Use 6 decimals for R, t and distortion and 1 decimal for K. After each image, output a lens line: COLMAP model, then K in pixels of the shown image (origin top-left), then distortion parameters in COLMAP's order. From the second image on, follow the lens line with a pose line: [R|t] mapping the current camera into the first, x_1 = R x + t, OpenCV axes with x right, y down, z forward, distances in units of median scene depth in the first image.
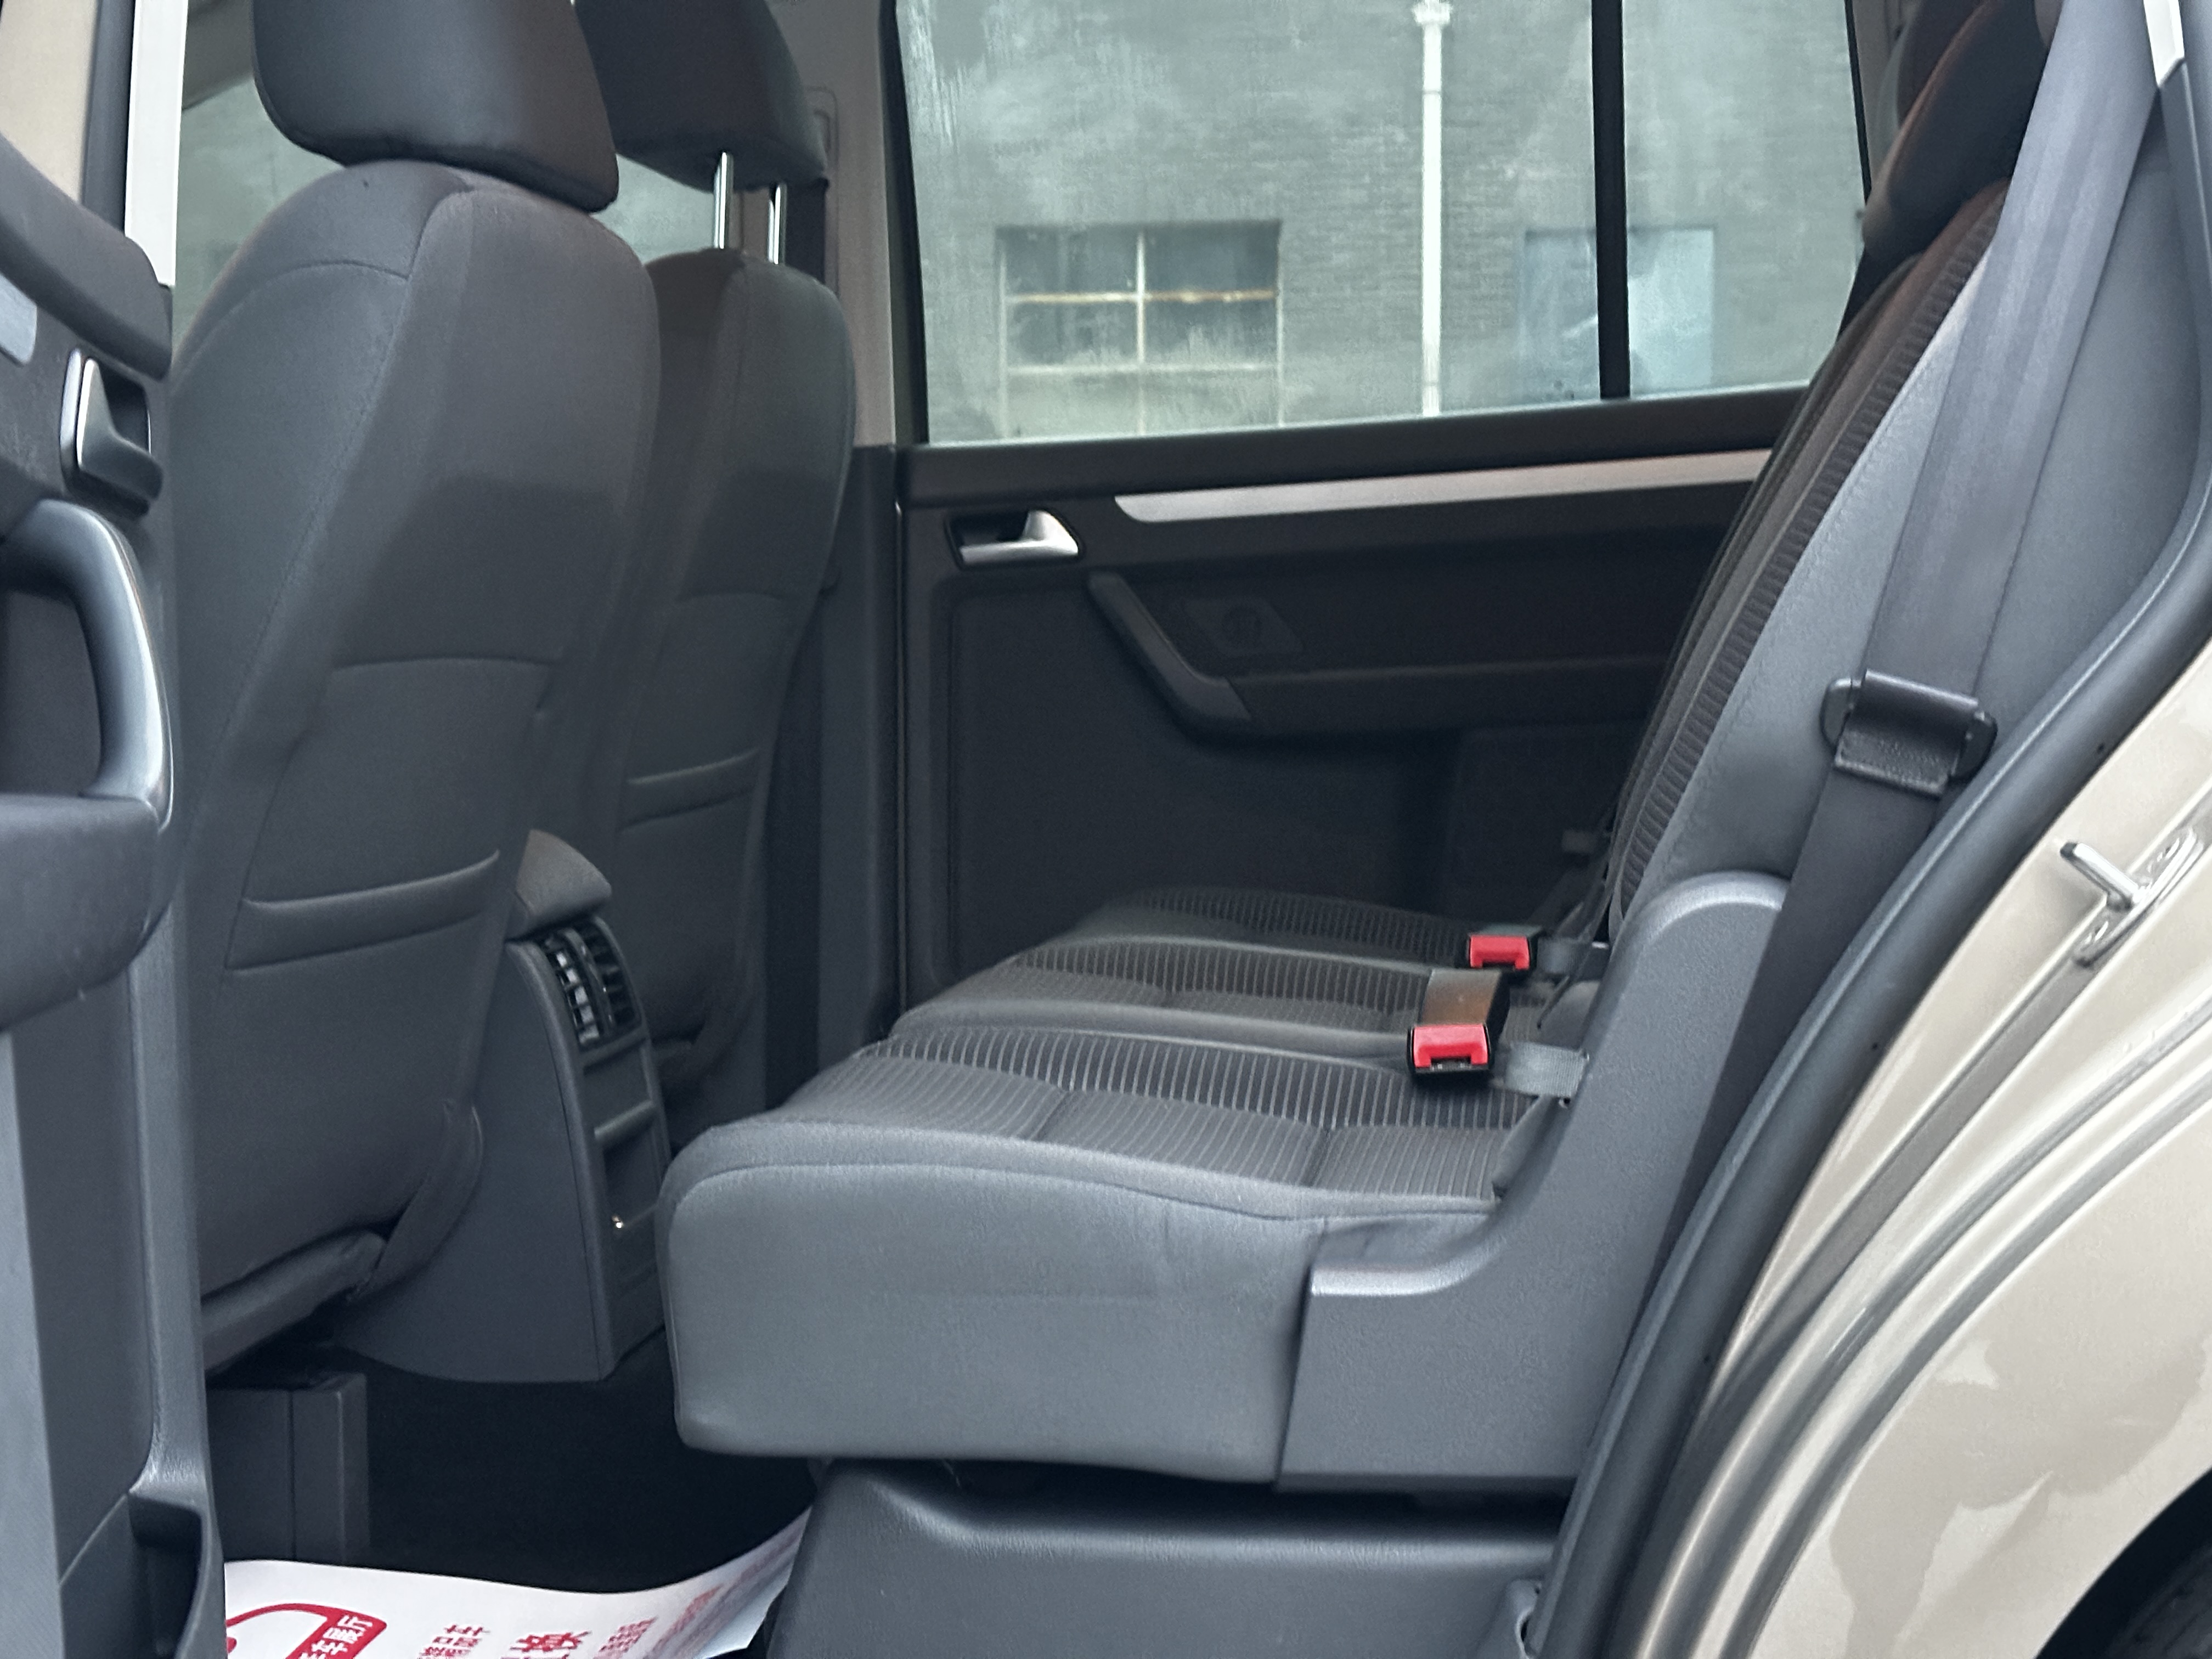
lens RADIAL K [[3111.3, 0, 1095.3], [0, 3111.3, 829.3], [0, 0, 1]] dist [0.133138, 0.000000]
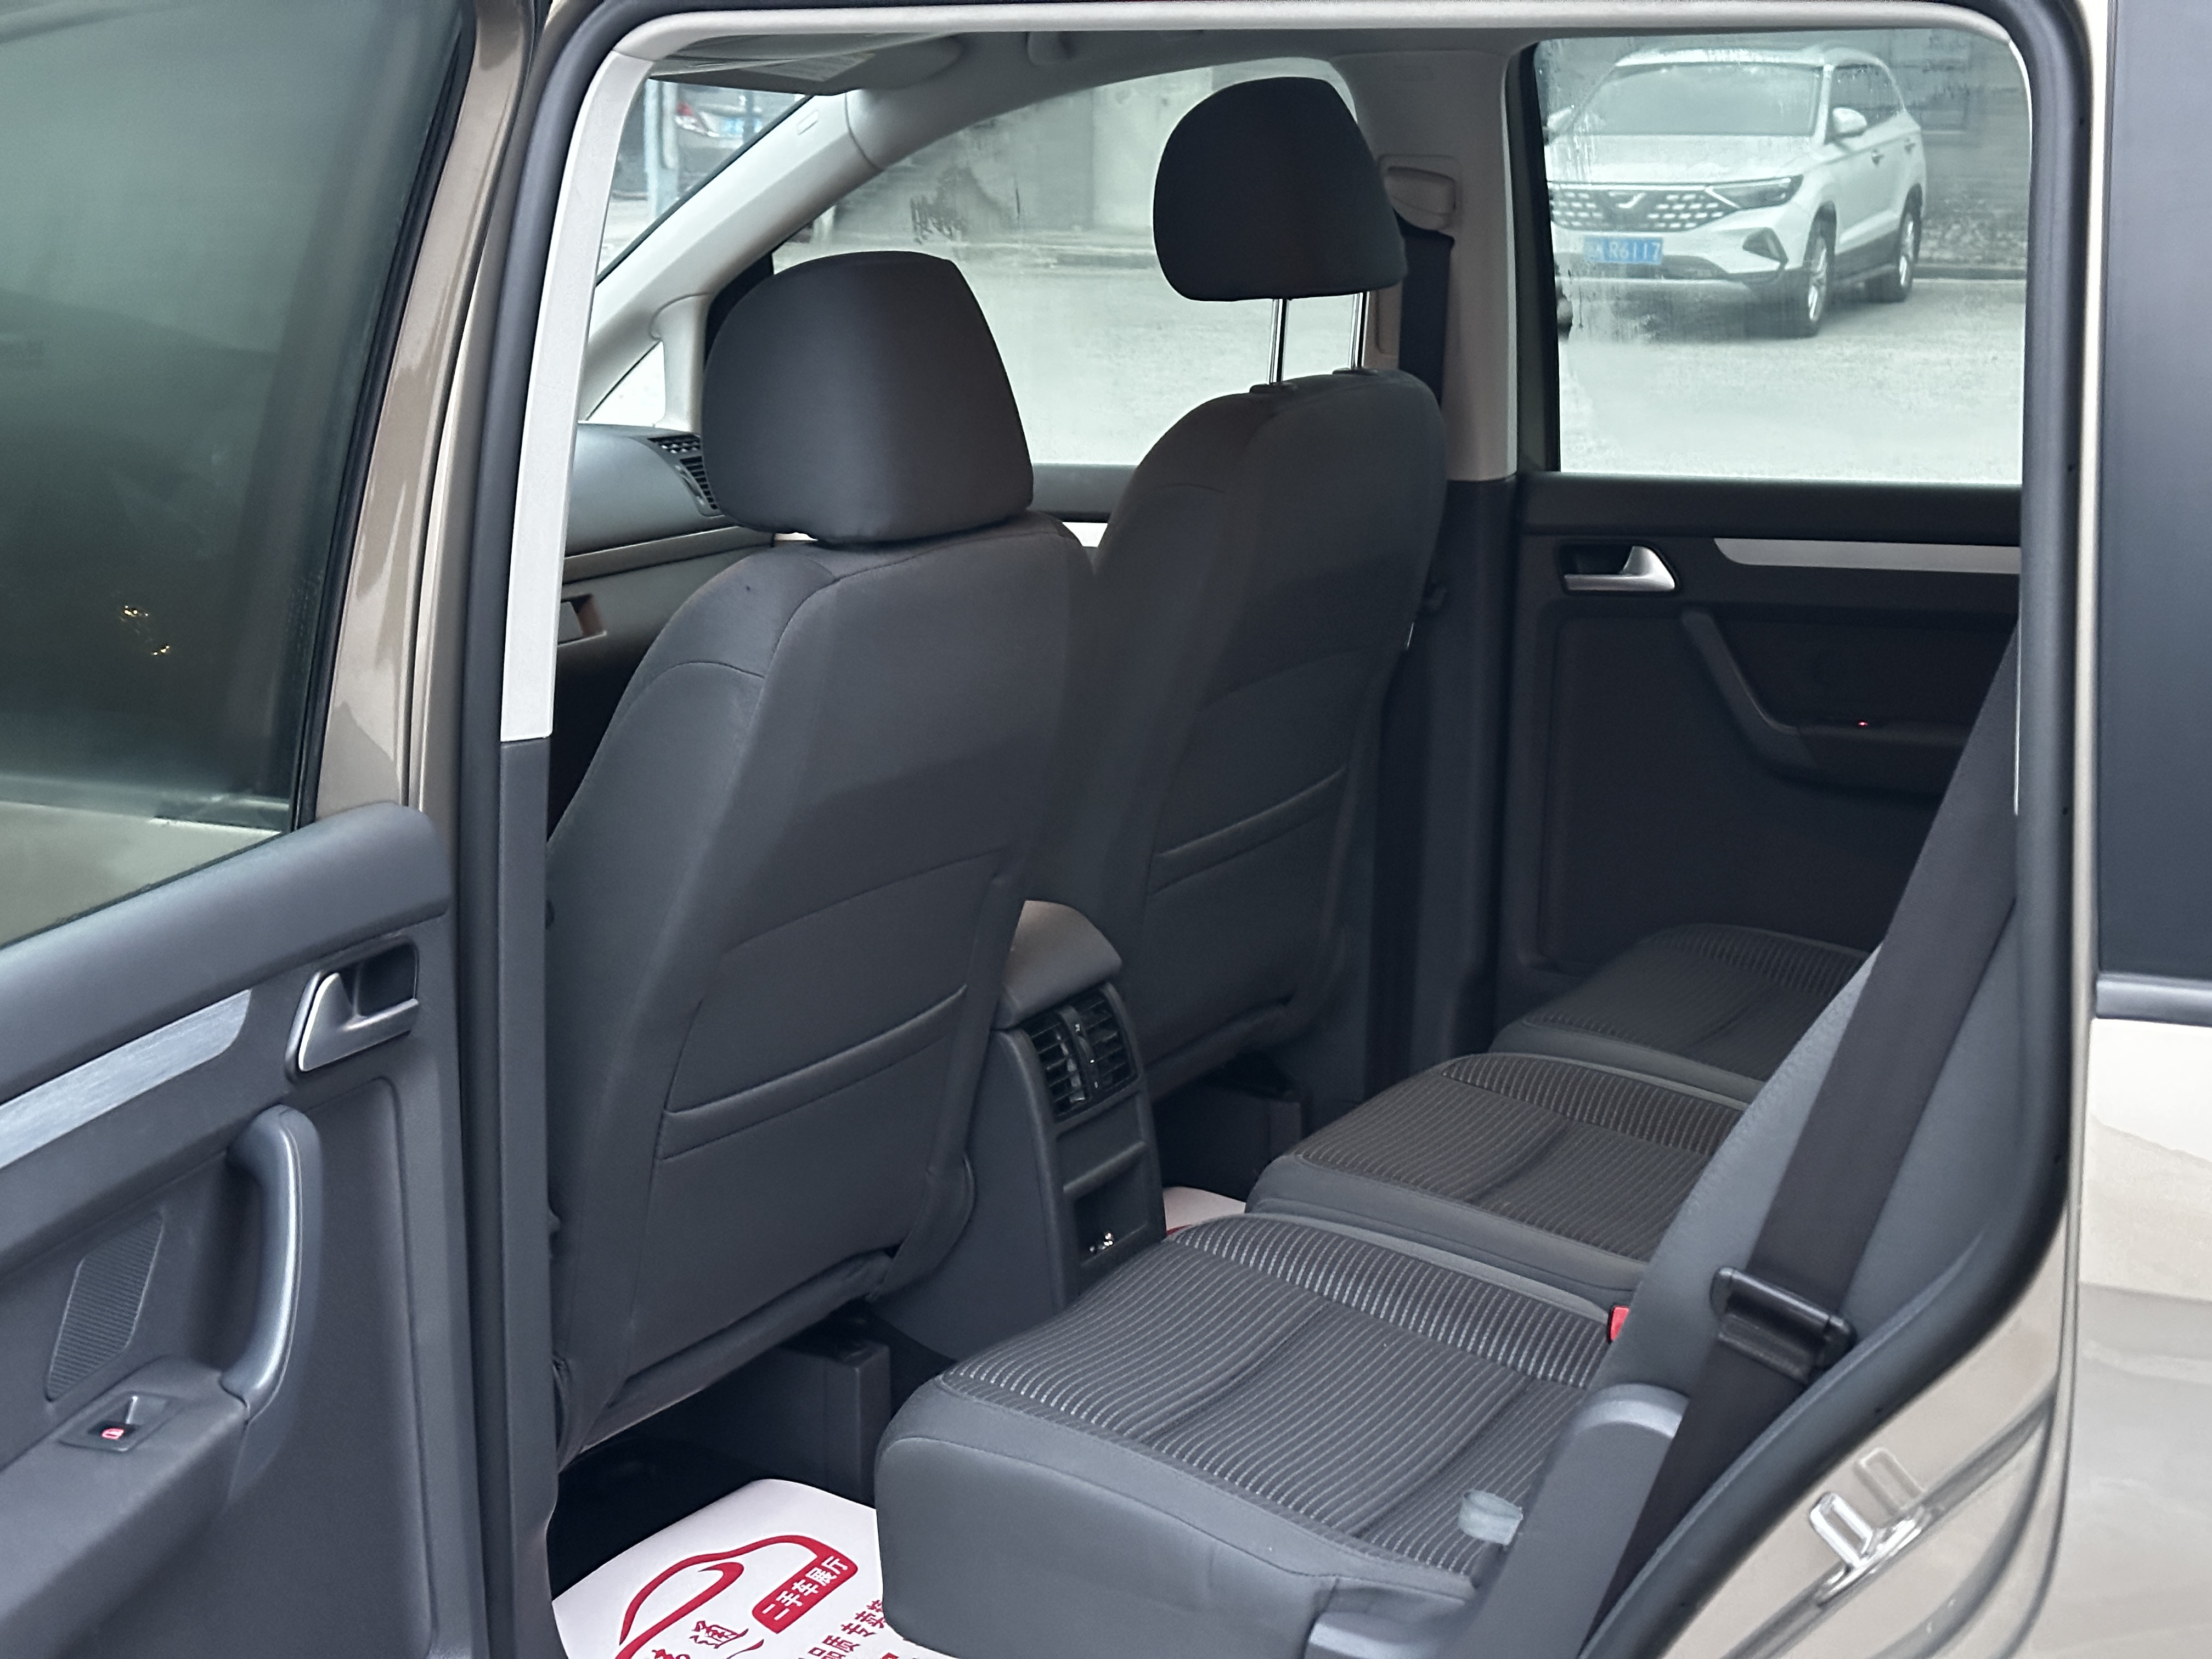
lens RADIAL K [[3111.3, 0, 1062.6], [0, 3111.3, 866.7], [0, 0, 1]] dist [0.133138, 0.000000]
pose [[0.920083, 0.110911, -0.375694, 0.265769], [-0.034053, 0.978095, 0.205354, -0.259895], [0.390240, -0.176150, 0.903706, -0.068679]]
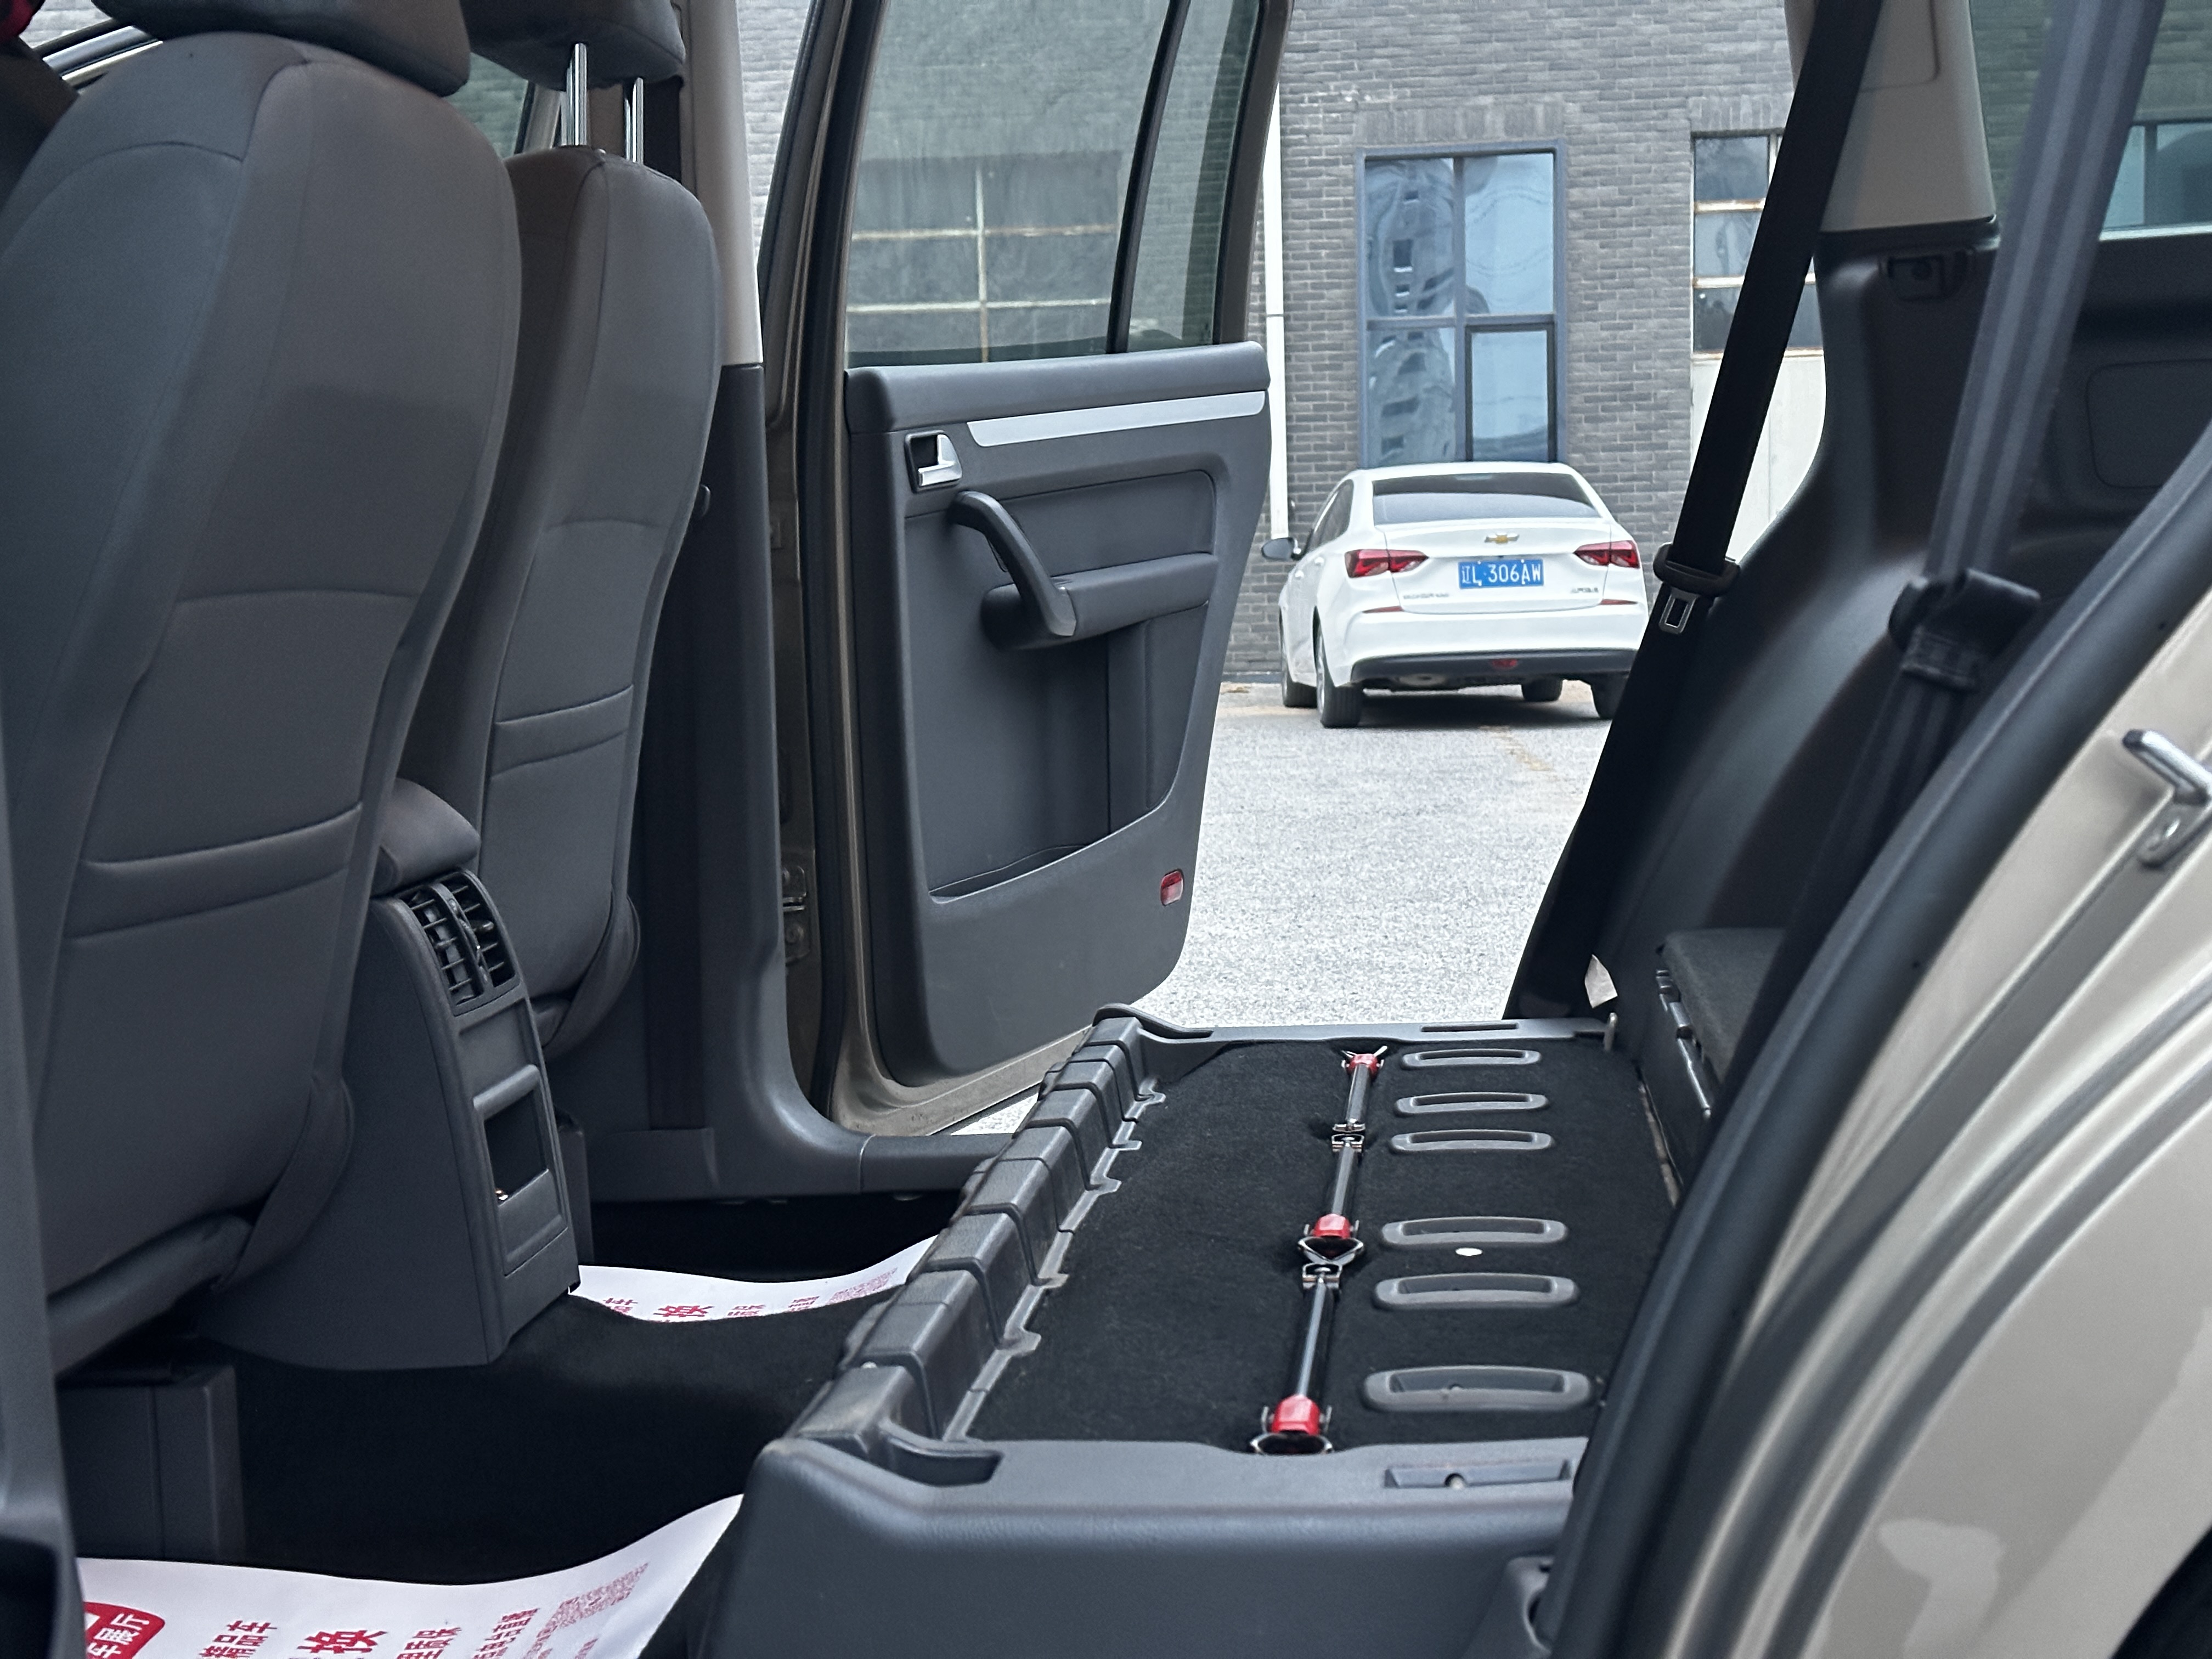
lens RADIAL K [[3111.3, 0, 1094.4], [0, 3111.3, 831.6], [0, 0, 1]] dist [0.133138, 0.000000]
pose [[0.998459, -0.030205, 0.046561, -0.017121], [0.029284, 0.999364, 0.020346, 0.003203], [-0.047146, -0.018951, 0.998708, 0.060857]]
